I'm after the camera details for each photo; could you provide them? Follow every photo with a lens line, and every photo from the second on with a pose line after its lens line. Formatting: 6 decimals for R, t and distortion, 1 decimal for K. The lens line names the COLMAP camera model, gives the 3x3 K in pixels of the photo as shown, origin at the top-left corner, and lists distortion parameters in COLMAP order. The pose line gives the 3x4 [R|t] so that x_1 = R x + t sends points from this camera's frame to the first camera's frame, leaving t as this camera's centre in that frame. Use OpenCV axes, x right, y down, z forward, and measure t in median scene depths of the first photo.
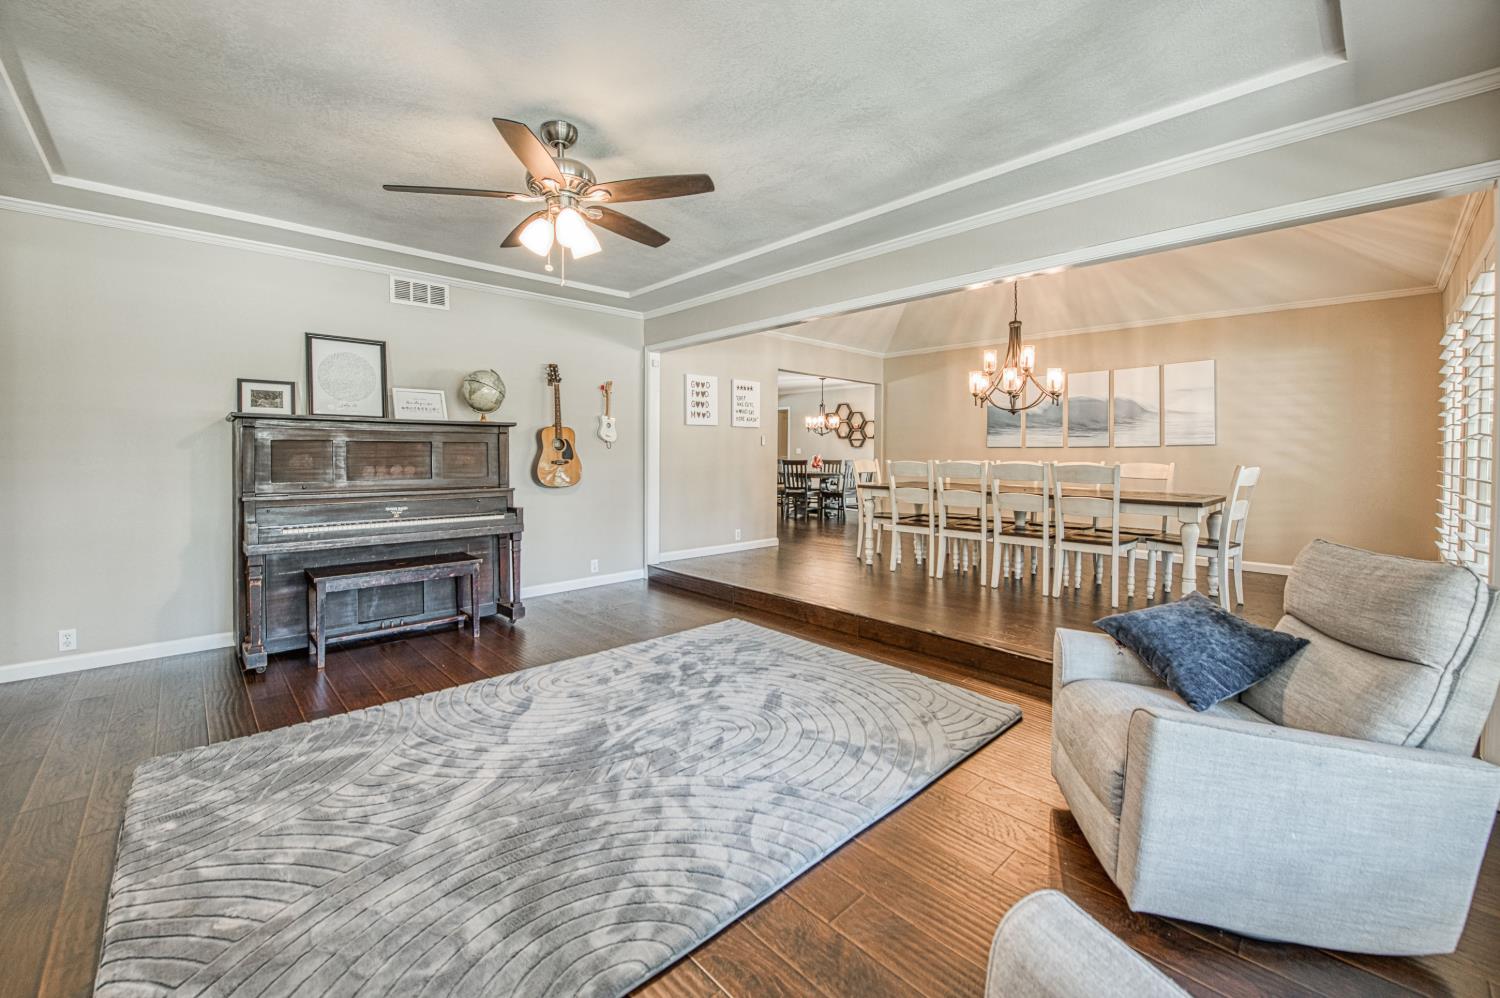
lens RADIAL K [[603.1, 0, 748.6], [0, 603.1, 493.3], [0, 0, 1]] dist [-0.018504, -0.000528]
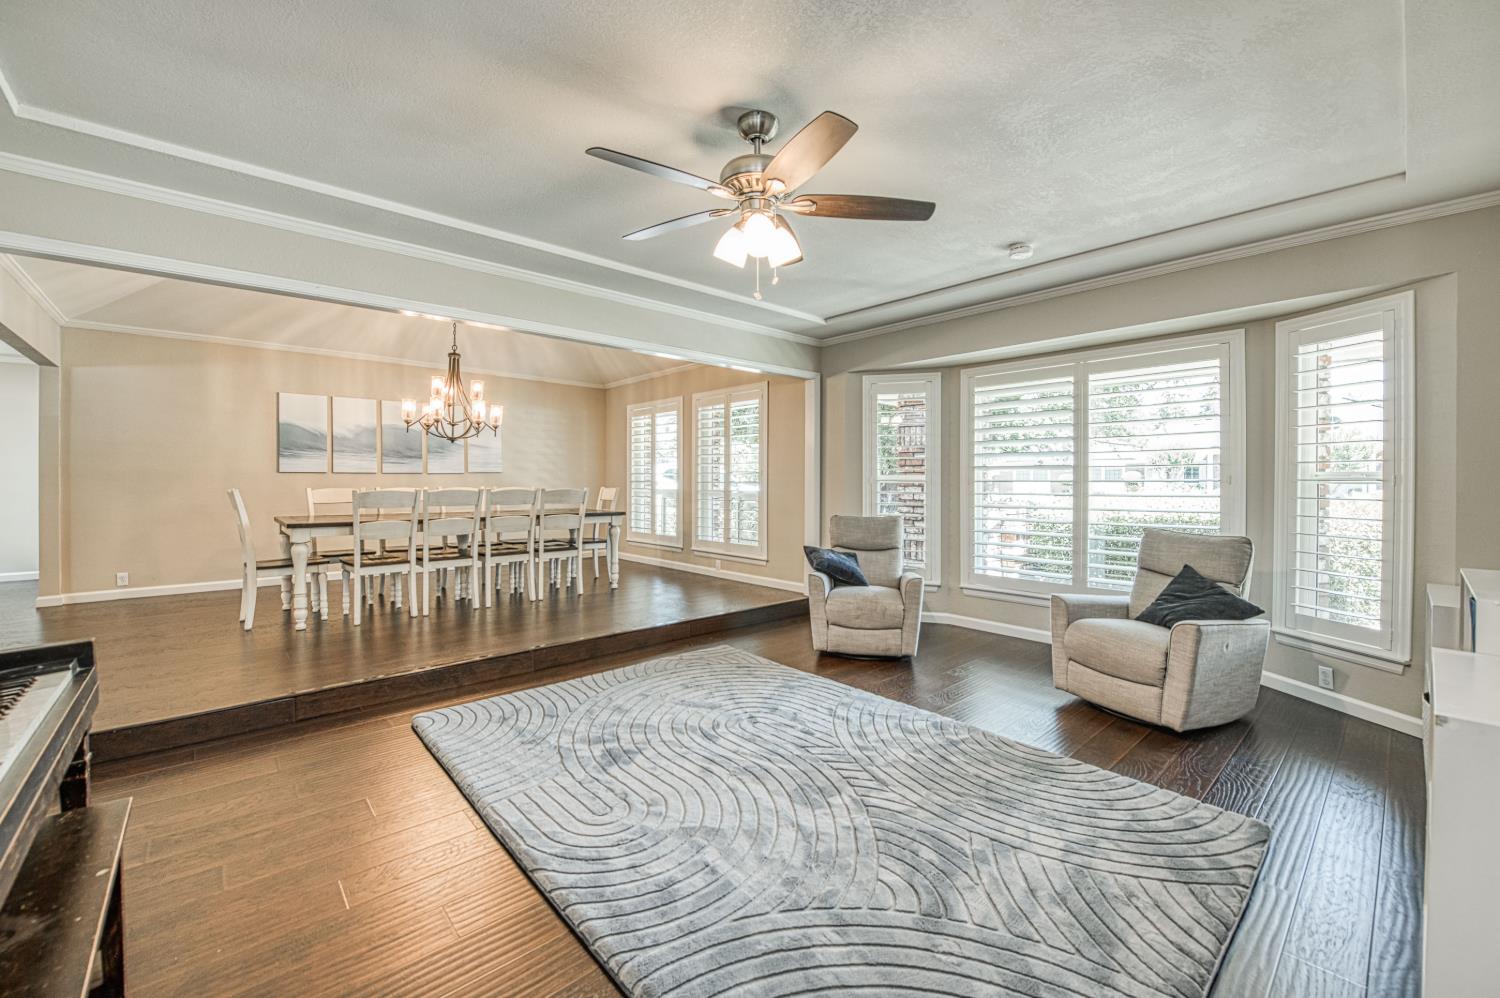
lens RADIAL K [[603.1, 0, 748.6], [0, 603.1, 493.3], [0, 0, 1]] dist [-0.018504, -0.000528]
pose [[0.026878, -0.024169, 0.999346, -0.587215], [0.065719, 0.997588, 0.022359, -0.033844], [-0.997476, 0.065075, 0.028402, 0.476985]]
